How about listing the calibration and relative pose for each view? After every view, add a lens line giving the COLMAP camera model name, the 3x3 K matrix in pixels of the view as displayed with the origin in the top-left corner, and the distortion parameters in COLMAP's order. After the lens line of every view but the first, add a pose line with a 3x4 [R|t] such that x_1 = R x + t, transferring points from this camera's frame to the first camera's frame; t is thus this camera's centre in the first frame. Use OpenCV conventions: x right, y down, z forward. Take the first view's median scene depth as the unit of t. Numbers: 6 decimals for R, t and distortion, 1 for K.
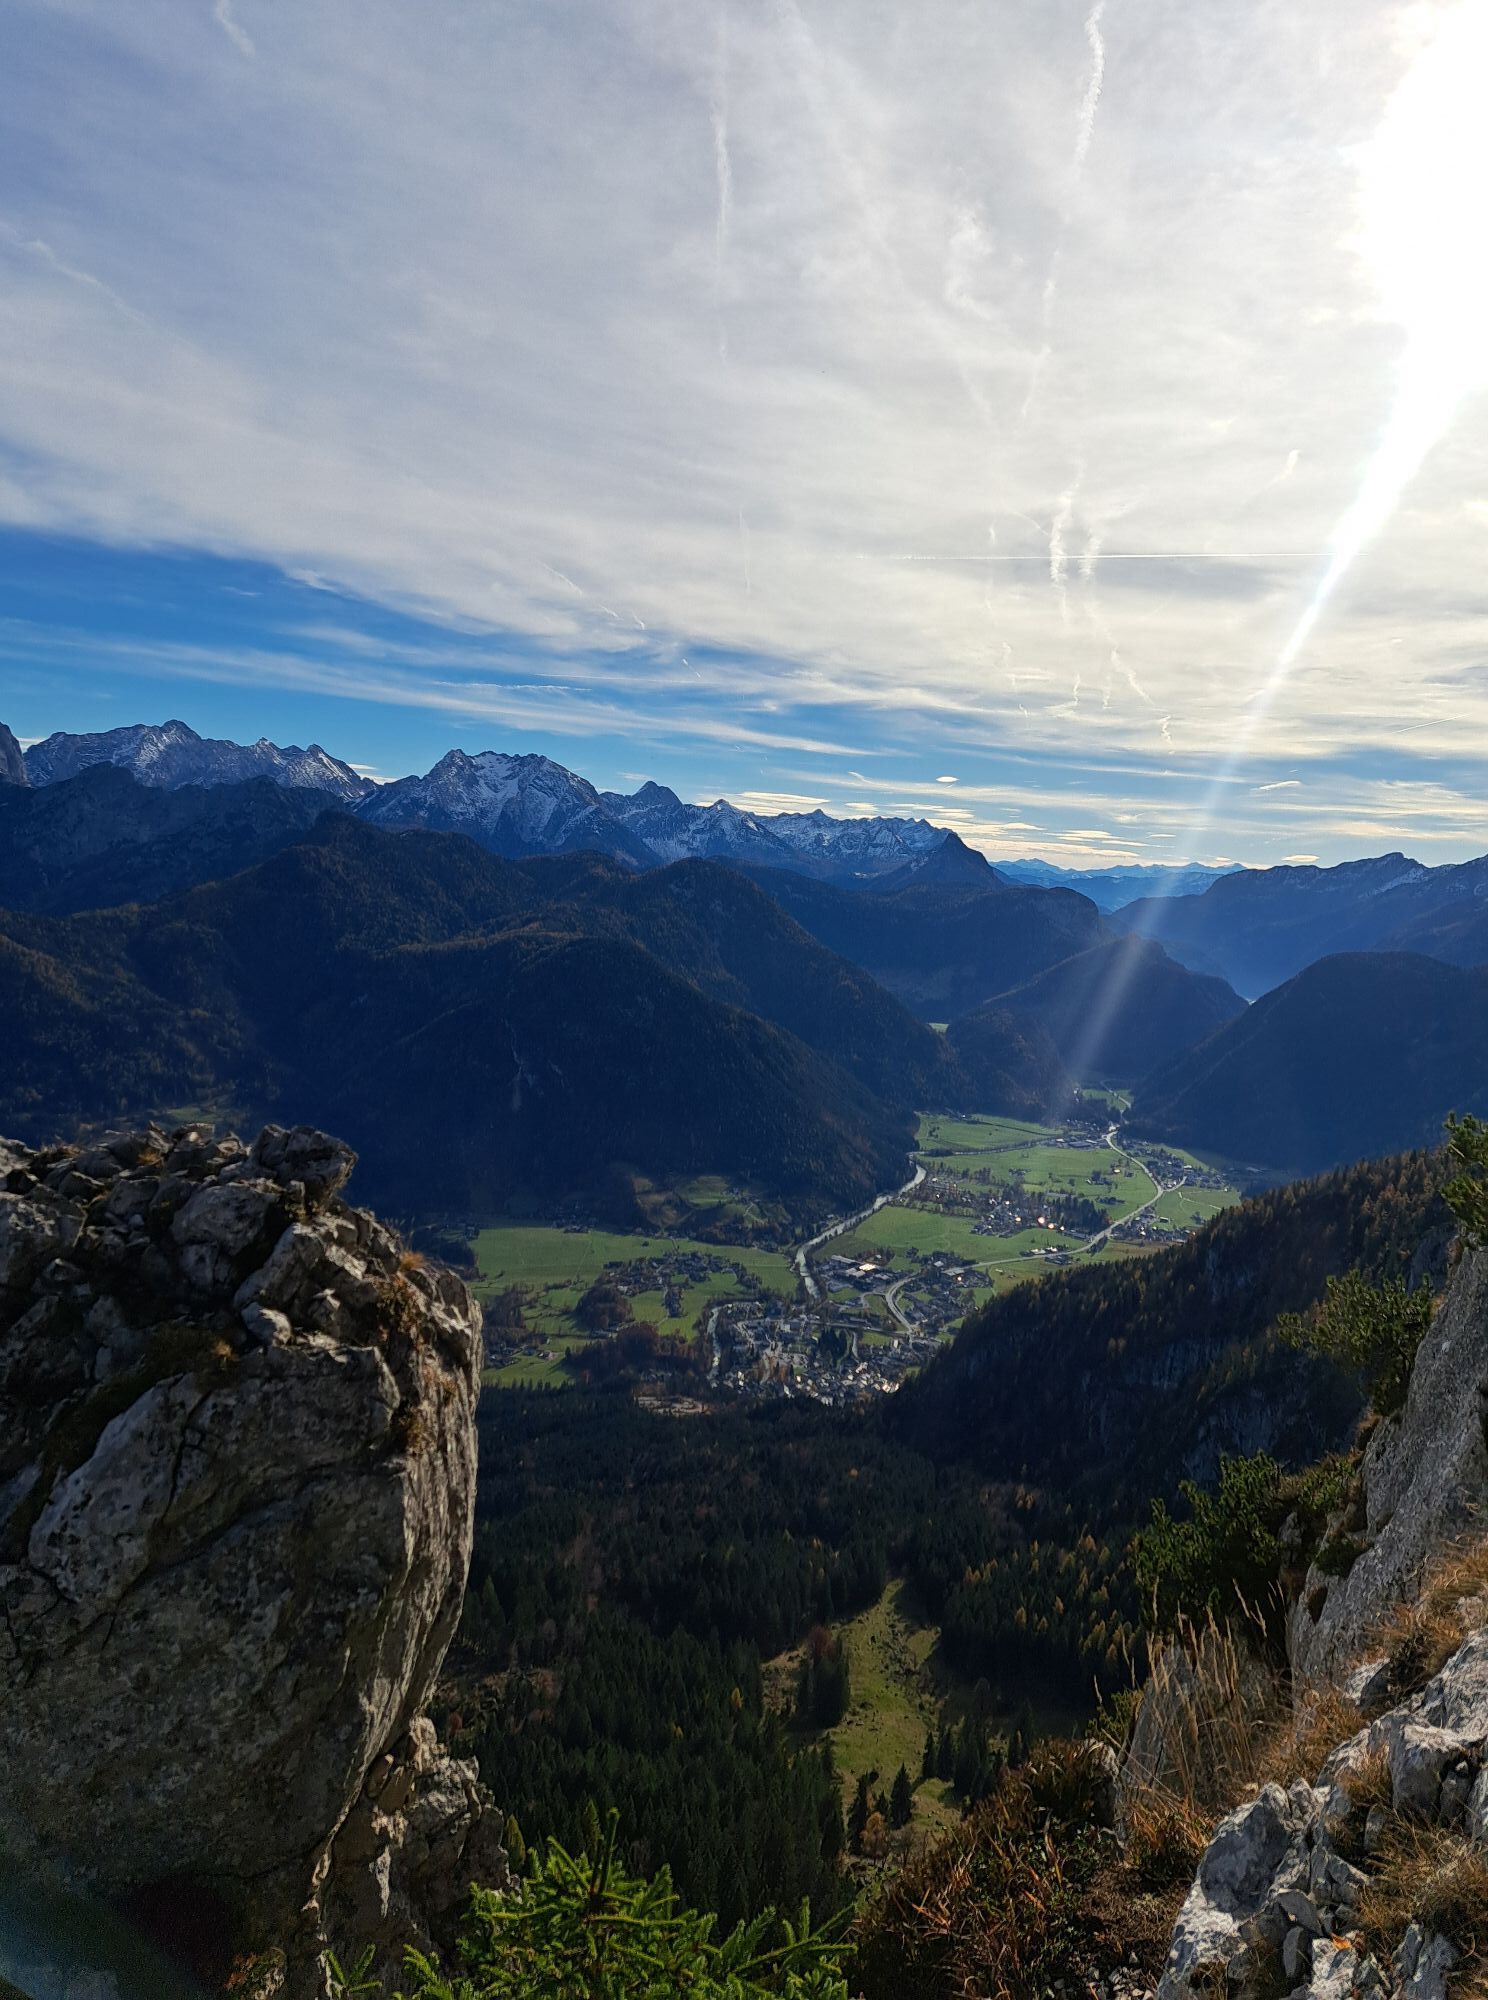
lens RADIAL K [[1396.6, 0, 744.0], [0, 1396.6, 1000.0], [0, 0, 1]] dist [0.050875, -0.025964]
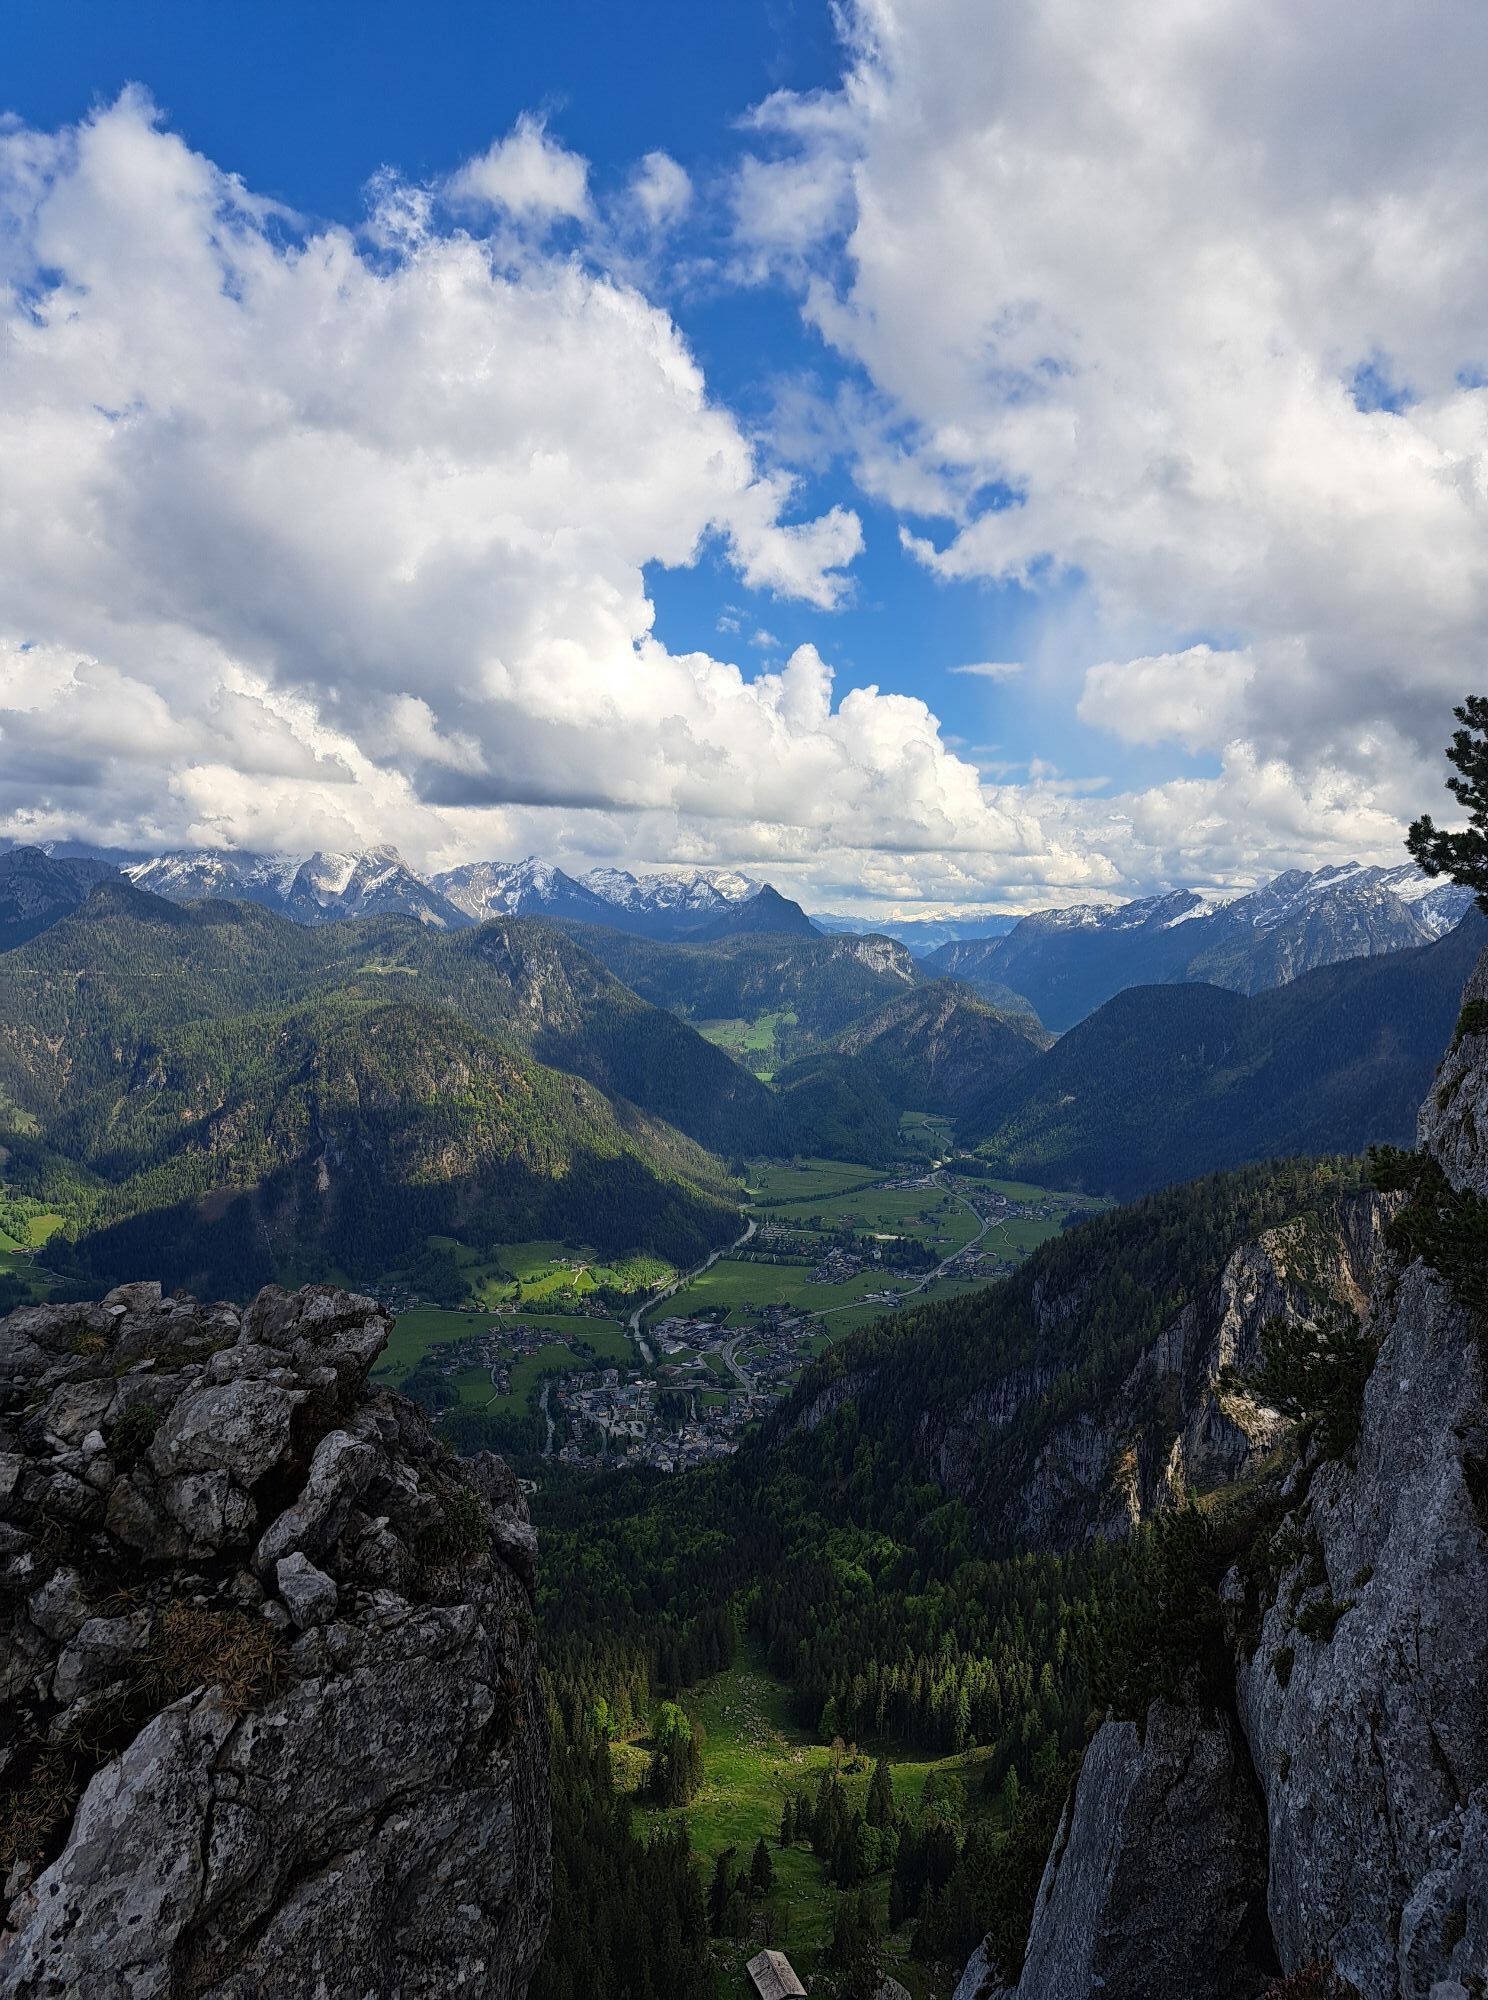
lens RADIAL K [[1396.6, 0, 744.0], [0, 1396.6, 1000.0], [0, 0, 1]] dist [0.050875, -0.025964]
pose [[0.988935, -0.046473, 0.140885, -0.196587], [0.051889, 0.998039, -0.035014, -0.019659], [-0.138982, 0.041937, 0.989407, 0.251883]]
